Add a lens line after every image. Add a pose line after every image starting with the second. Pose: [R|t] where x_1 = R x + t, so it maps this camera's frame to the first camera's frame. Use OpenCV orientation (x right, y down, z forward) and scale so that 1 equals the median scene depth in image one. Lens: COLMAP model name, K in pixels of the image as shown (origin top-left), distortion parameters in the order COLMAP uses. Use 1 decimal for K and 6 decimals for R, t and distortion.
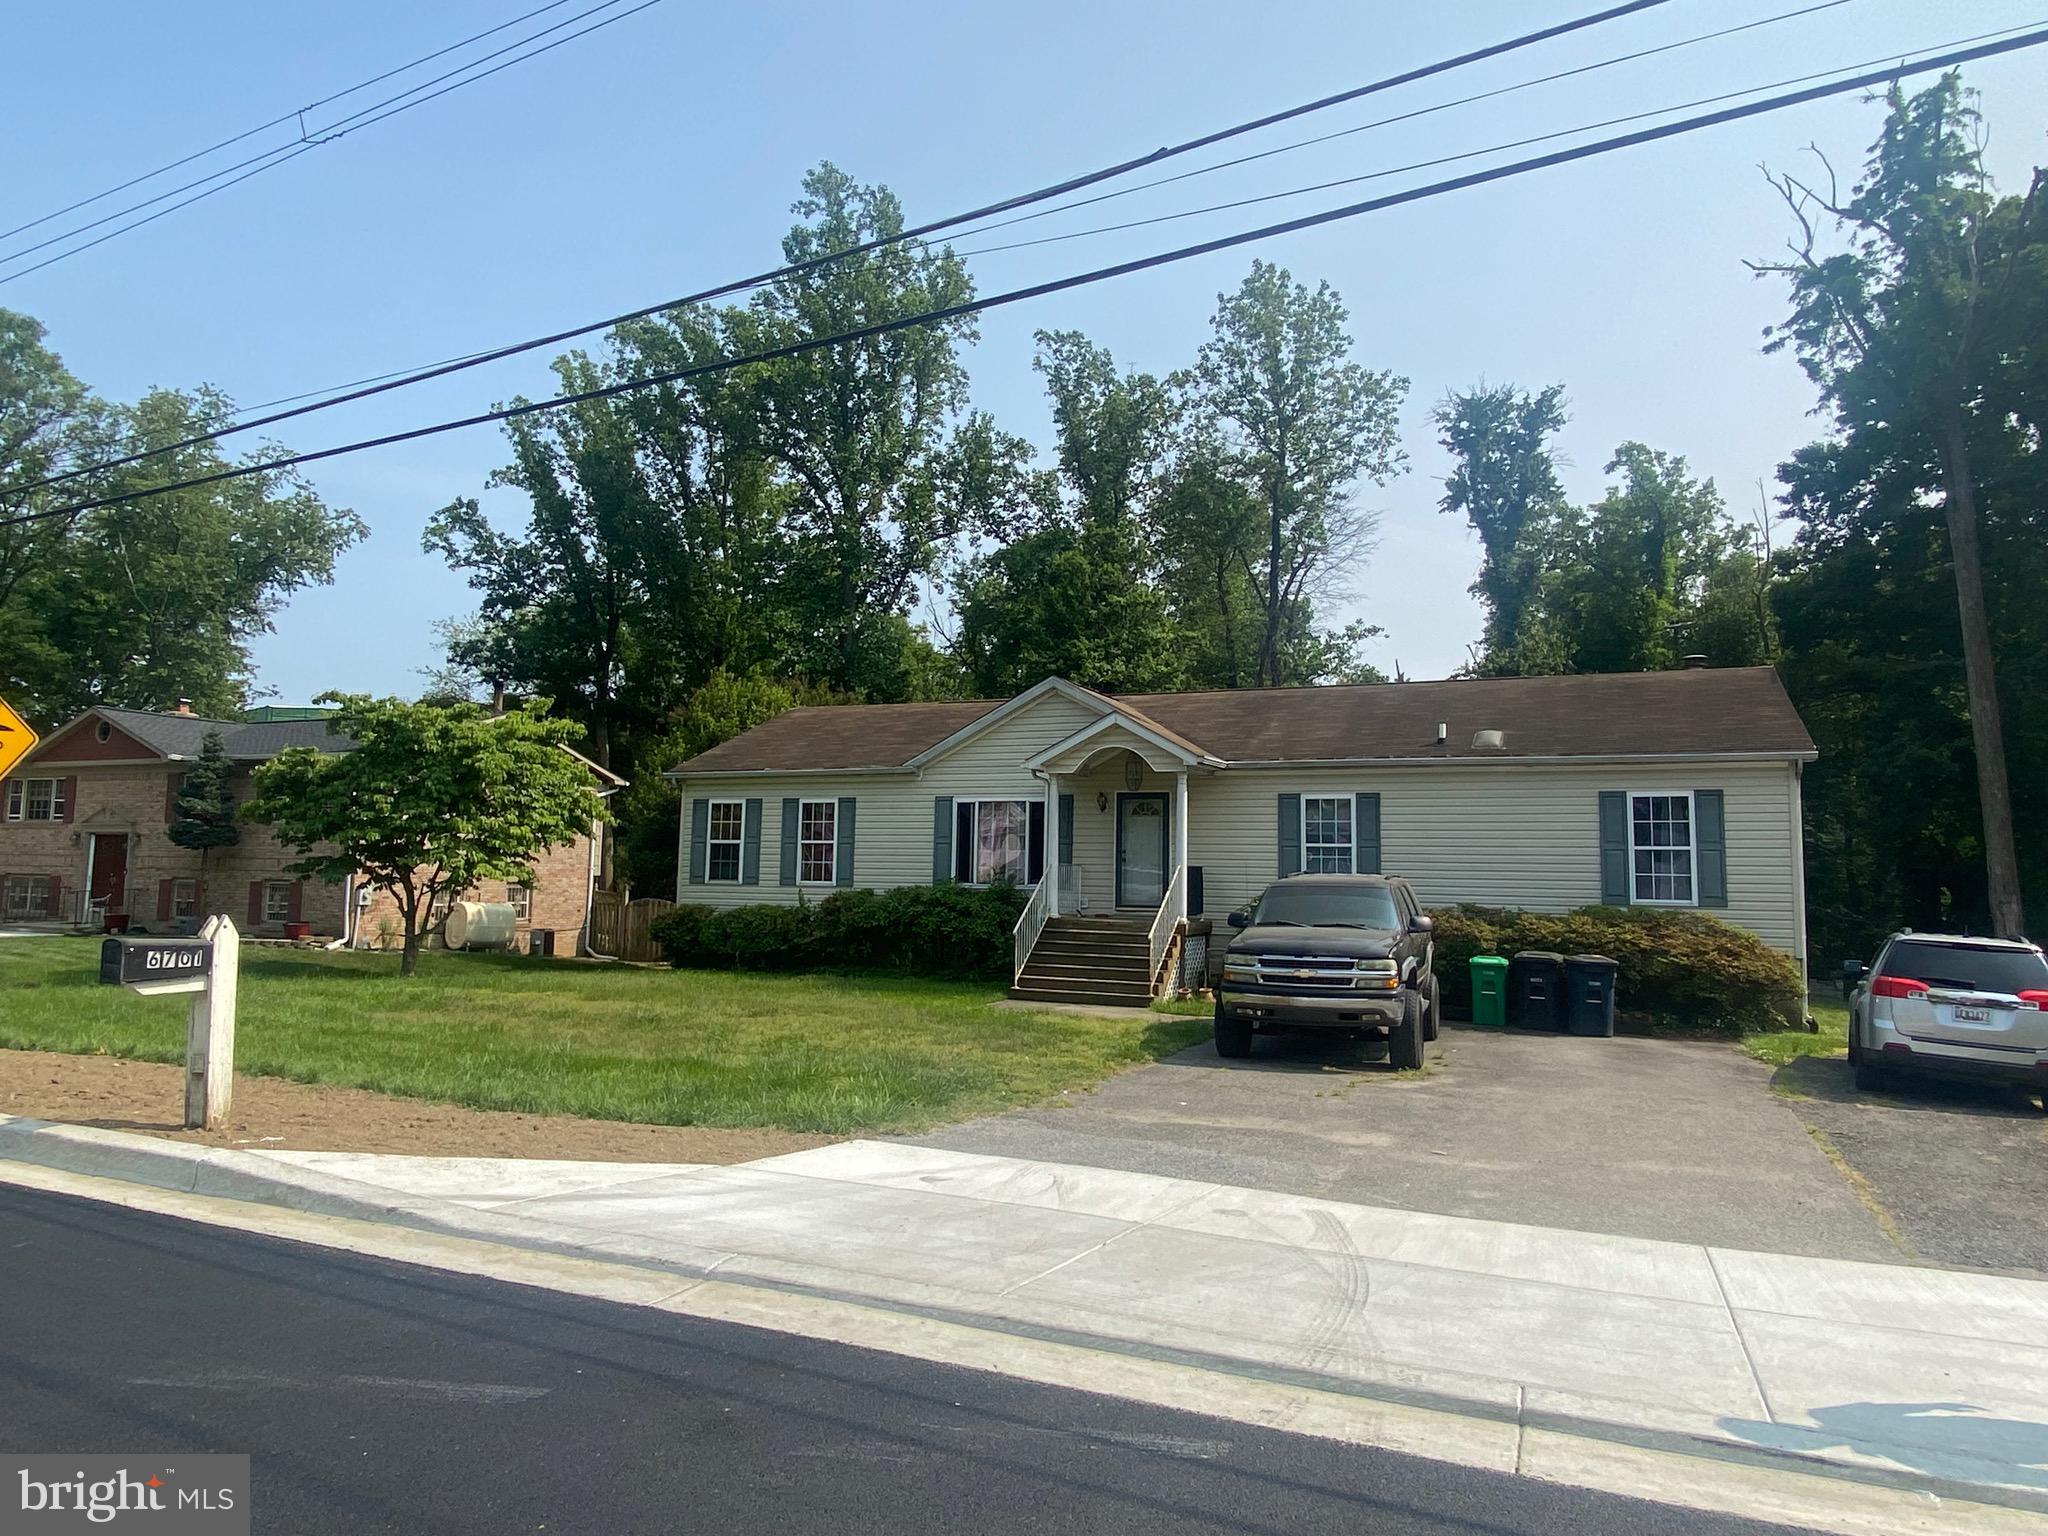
lens RADIAL K [[1321.4, 0, 1027.2], [0, 1321.4, 752.7], [0, 0, 1]] dist [0.061750, -0.067959]
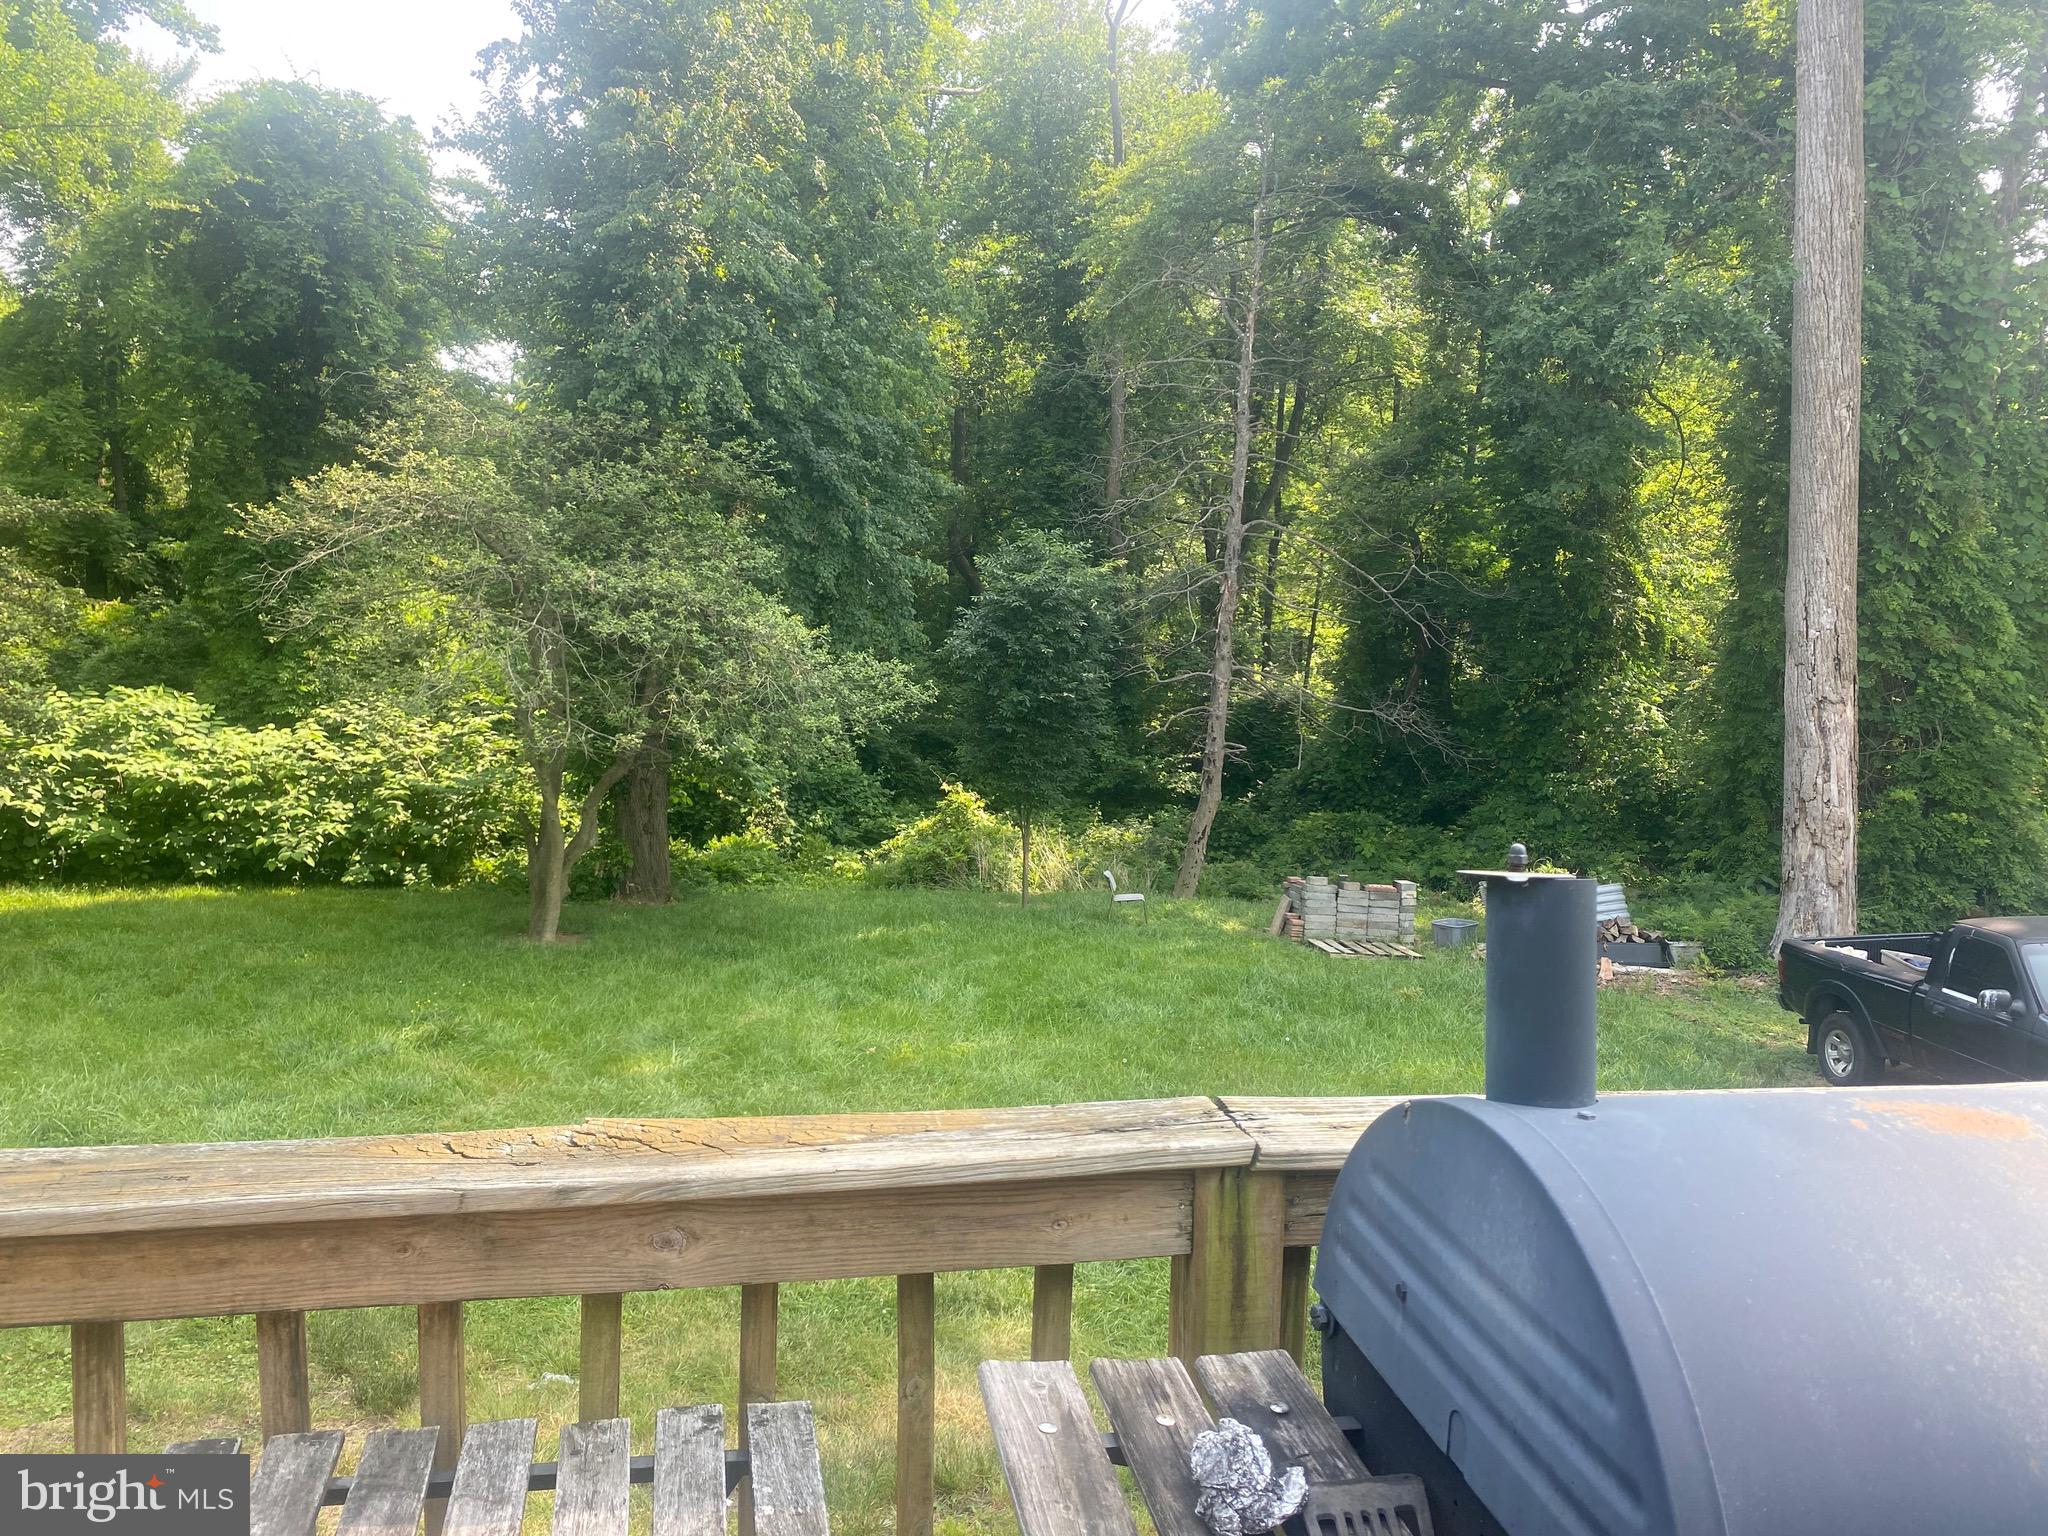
lens RADIAL K [[1534.4, 0, 1008.8], [0, 1534.4, 756.2], [0, 0, 1]] dist [0.042870, -0.057234]
pose [[0.824156, -0.053801, 0.563802, 0.405005], [-0.071151, 0.977756, 0.197310, 0.082008], [-0.561876, -0.202729, 0.801995, 1.140463]]
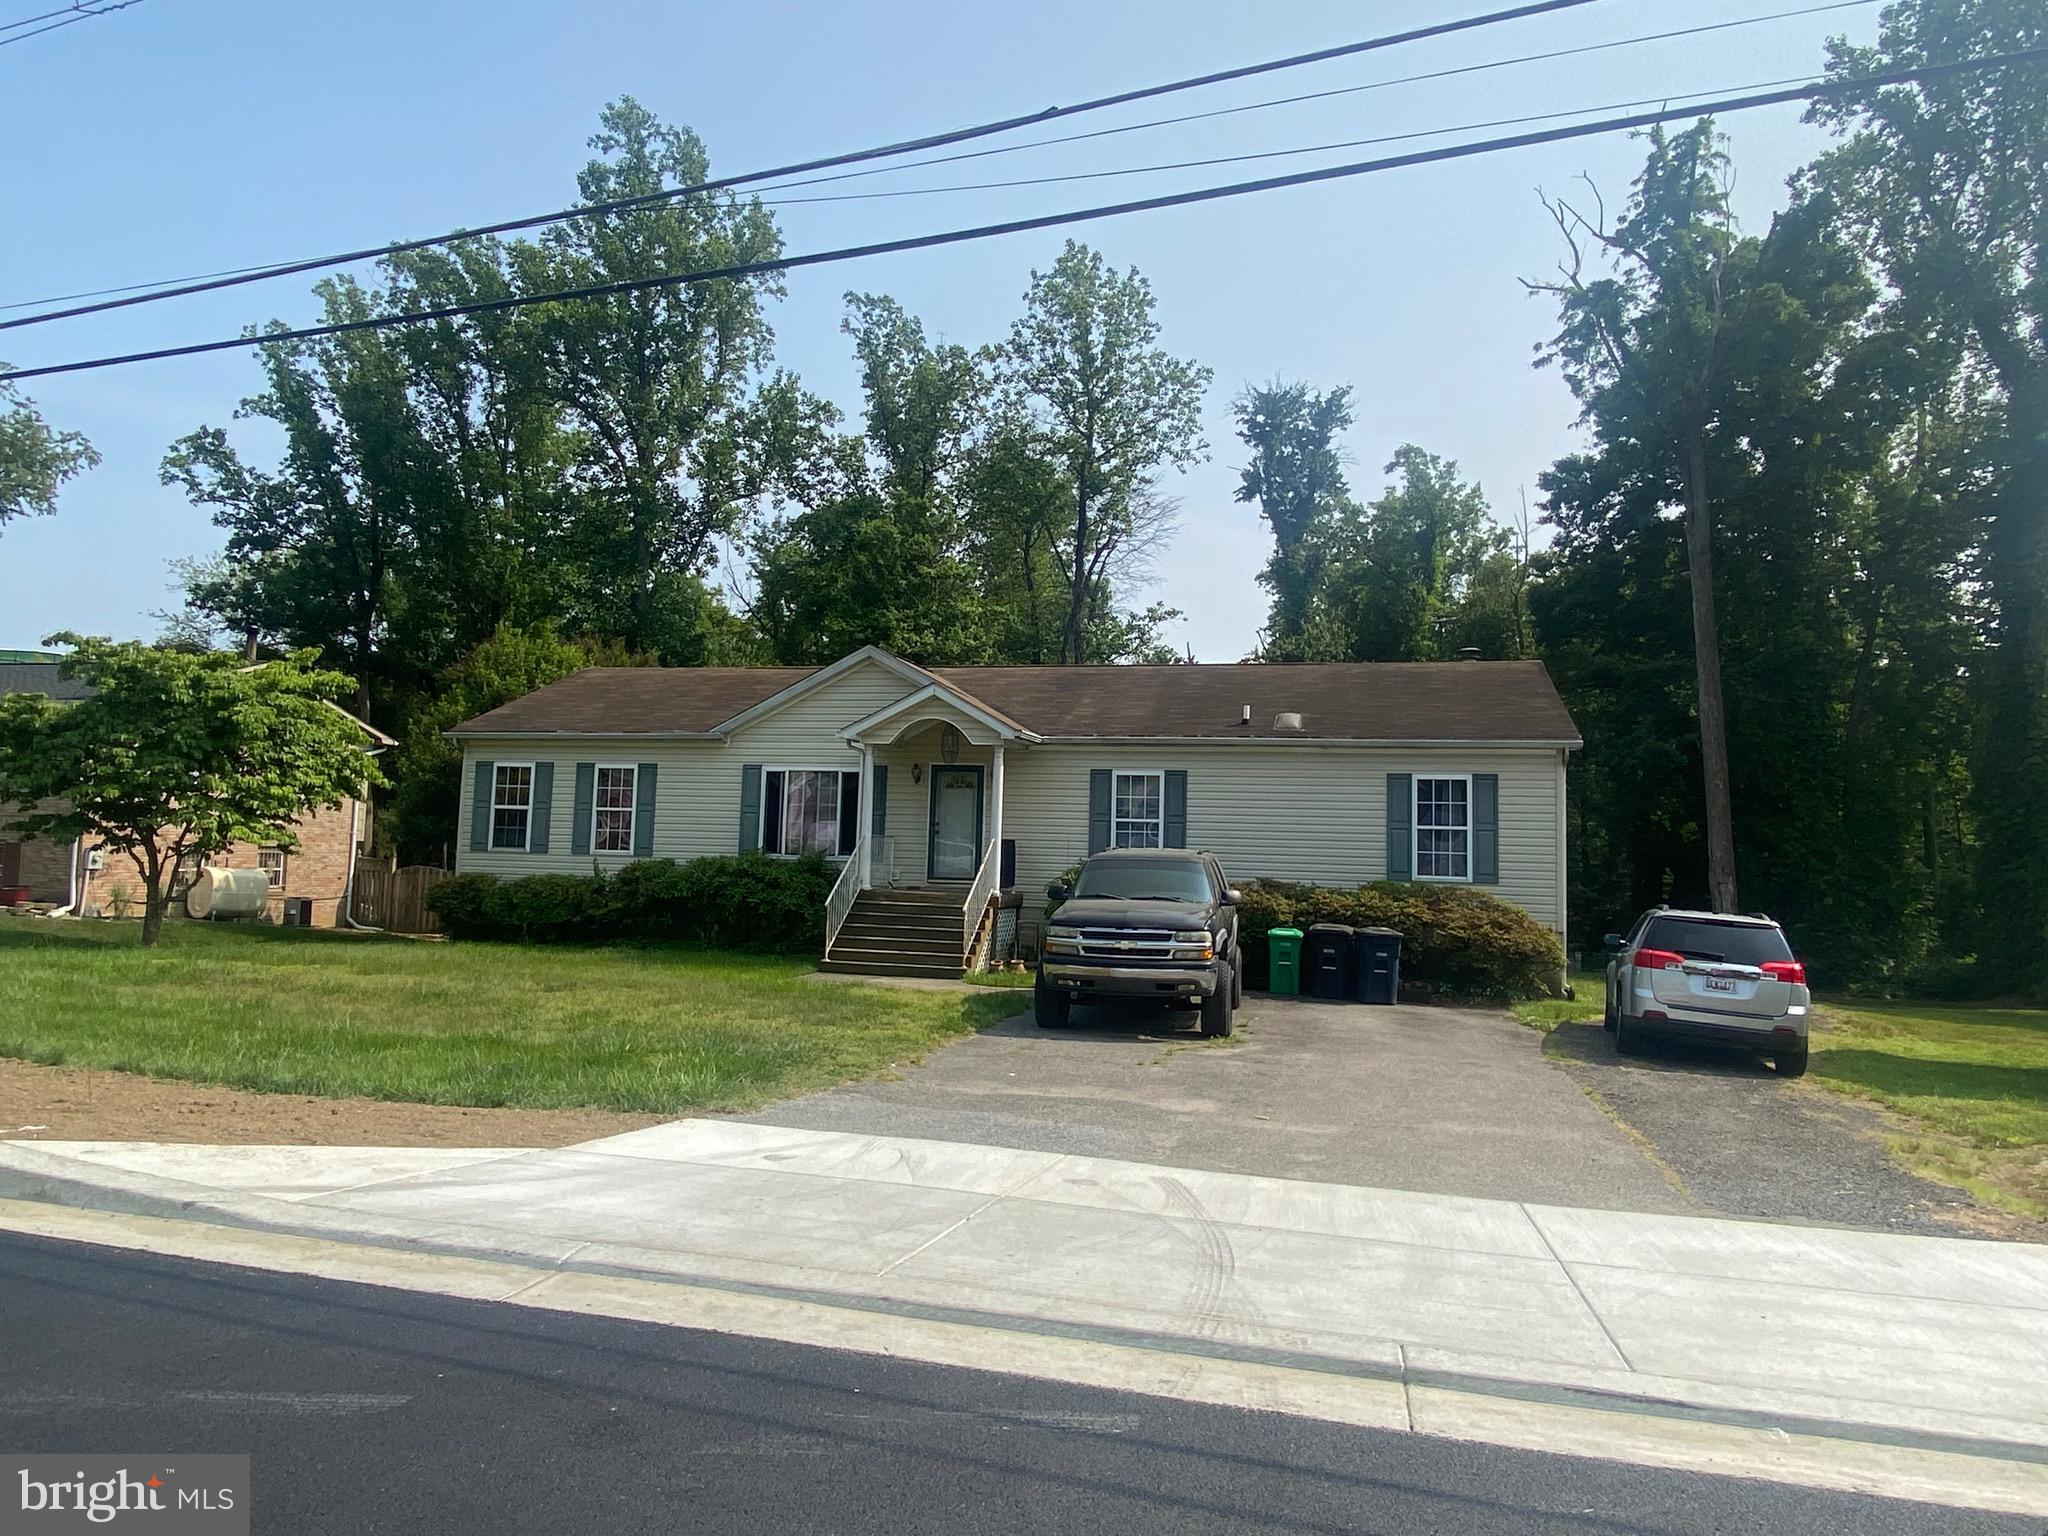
lens RADIAL K [[1321.4, 0, 1024.7], [0, 1321.4, 748.1], [0, 0, 1]] dist [0.061750, -0.067959]
pose [[0.987562, 0.024838, 0.155259, -0.015436], [-0.027468, 0.999513, 0.014814, 0.001067], [-0.154815, -0.018895, 0.987763, 0.006123]]
